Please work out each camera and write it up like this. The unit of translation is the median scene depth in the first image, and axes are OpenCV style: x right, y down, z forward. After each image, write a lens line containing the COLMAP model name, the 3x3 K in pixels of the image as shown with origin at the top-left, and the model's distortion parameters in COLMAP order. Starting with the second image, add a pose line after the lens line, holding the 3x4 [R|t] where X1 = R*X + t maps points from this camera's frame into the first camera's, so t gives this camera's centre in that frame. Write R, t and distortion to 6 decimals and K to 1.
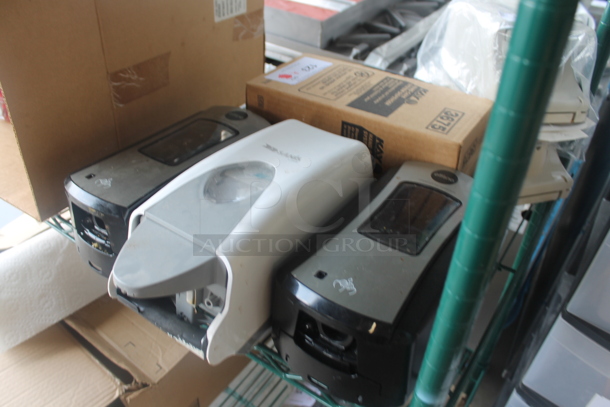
lens RADIAL K [[508.4, 0, 305.0], [0, 508.4, 203.5], [0, 0, 1]] dist [-0.156120, 0.114095]
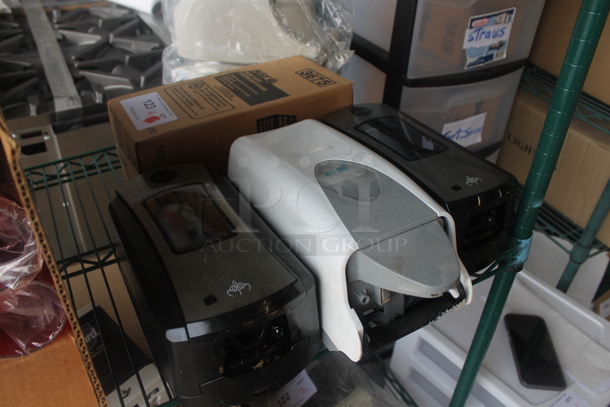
lens RADIAL K [[508.4, 0, 305.0], [0, 508.4, 203.5], [0, 0, 1]] dist [-0.156120, 0.114095]
pose [[0.435730, -0.542419, 0.718276, -0.687034], [0.551899, 0.791404, 0.262844, -0.237879], [-0.711018, 0.281887, 0.644199, 0.316669]]
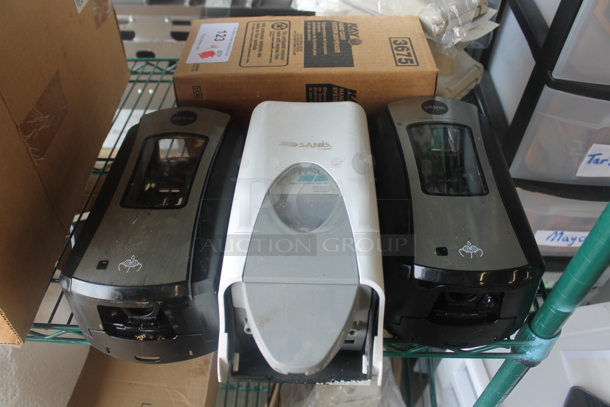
lens RADIAL K [[508.4, 0, 305.0], [0, 508.4, 203.5], [0, 0, 1]] dist [-0.156120, 0.114095]
pose [[0.841847, -0.409746, 0.351286, -0.331799], [0.345422, 0.909151, 0.232655, -0.176020], [-0.414702, -0.074518, 0.906901, 0.147810]]
